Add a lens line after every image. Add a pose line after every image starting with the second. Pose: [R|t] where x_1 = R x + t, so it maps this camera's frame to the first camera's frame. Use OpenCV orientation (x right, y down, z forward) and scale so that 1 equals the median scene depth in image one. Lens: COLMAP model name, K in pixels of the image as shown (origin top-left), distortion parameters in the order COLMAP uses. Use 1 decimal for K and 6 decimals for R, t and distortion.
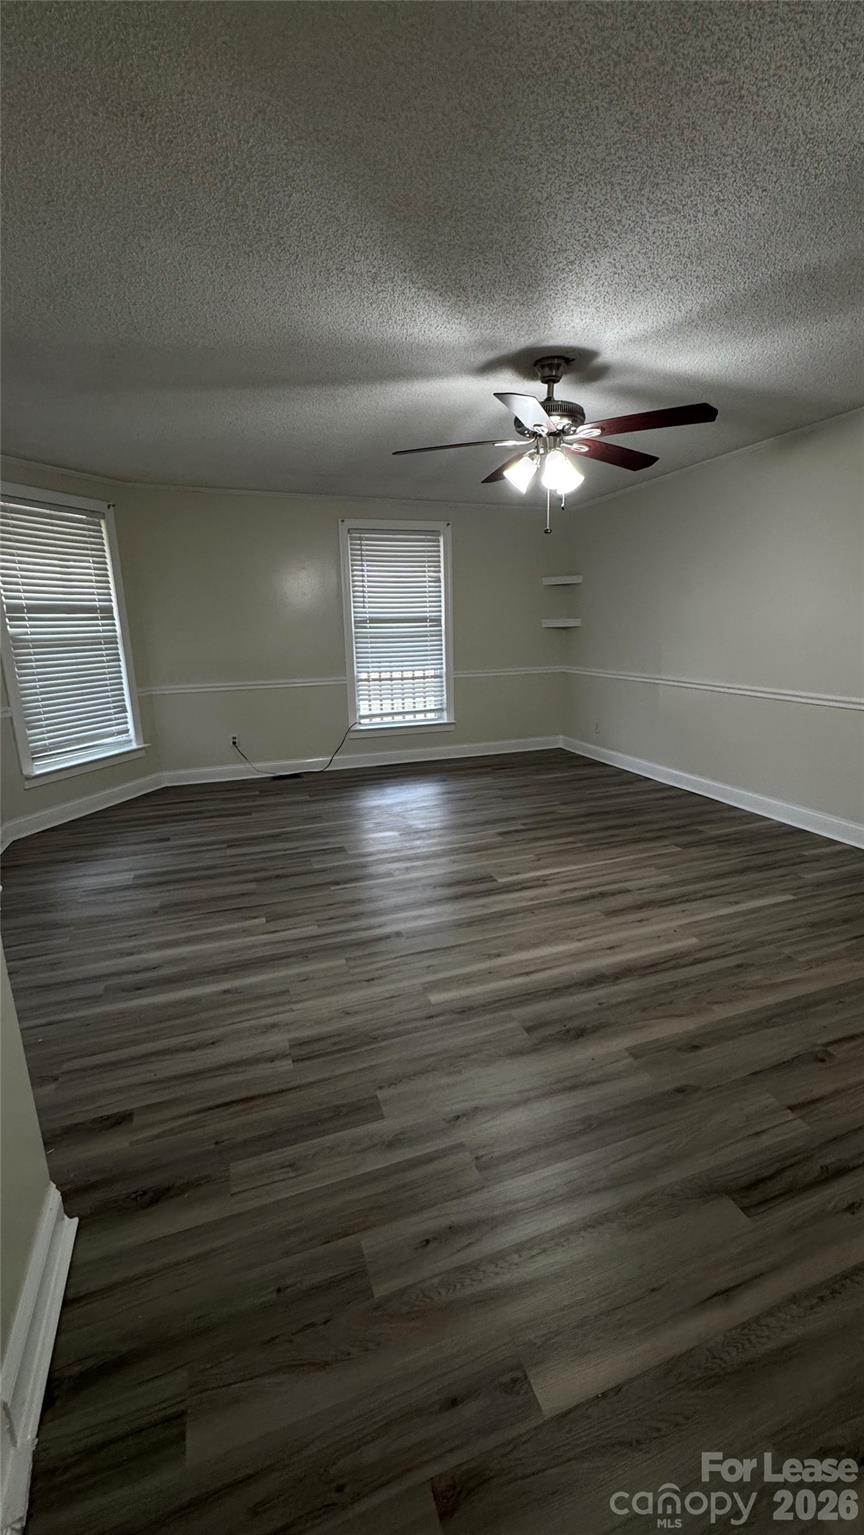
lens RADIAL K [[618.5, 0, 428.9], [0, 618.5, 768.2], [0, 0, 1]] dist [0.000494, -0.000574]
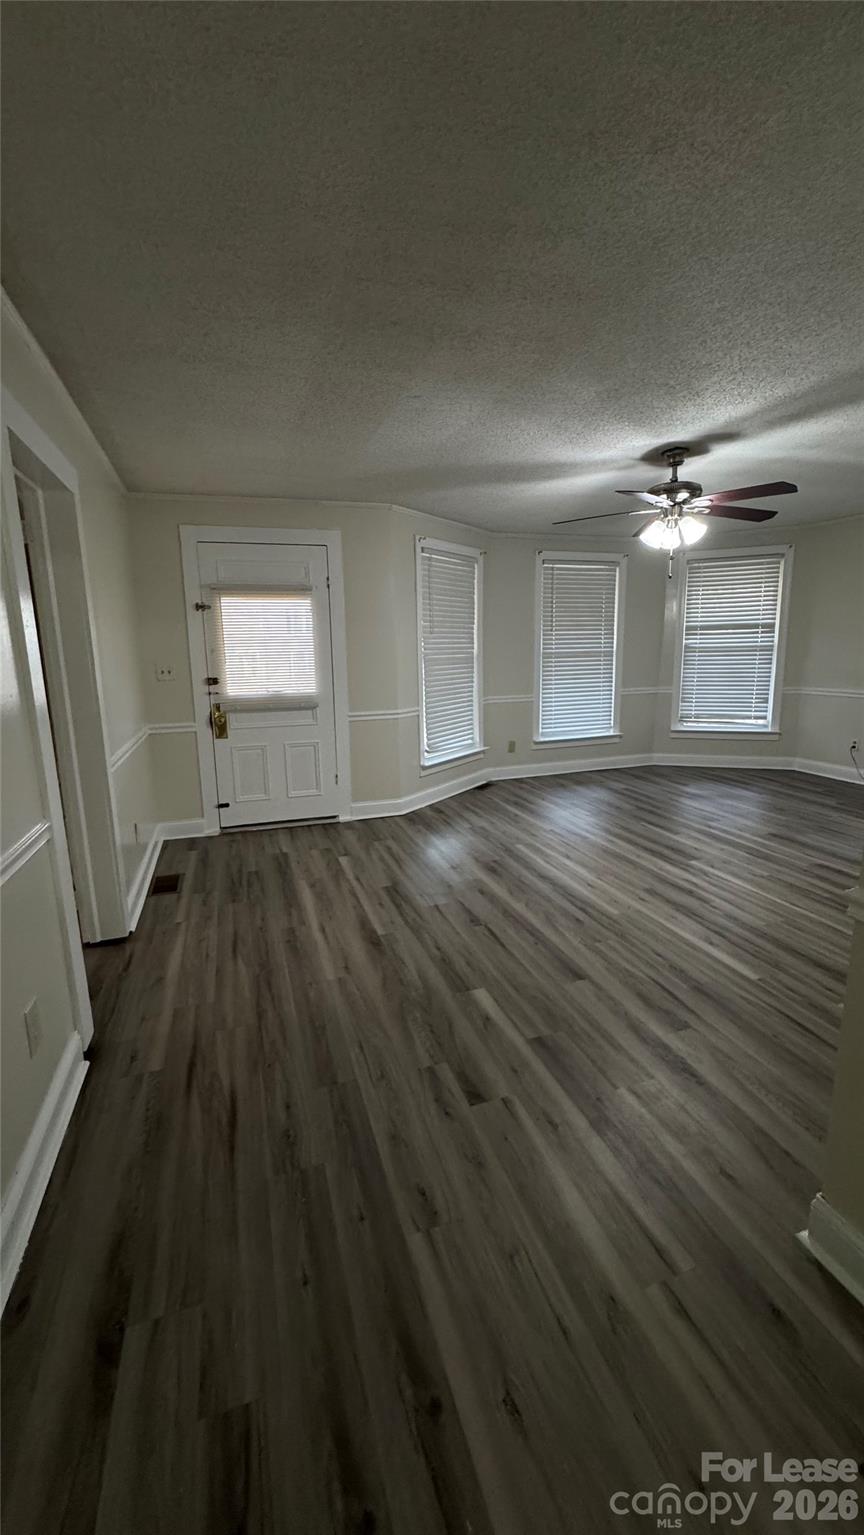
lens RADIAL K [[618.5, 0, 427.7], [0, 618.5, 770.5], [0, 0, 1]] dist [0.000494, -0.000574]
pose [[-0.035416, 0.218991, -0.975084, 1.353298], [-0.207136, 0.952900, 0.221533, -0.153451], [0.977671, 0.209821, 0.011613, 0.495876]]
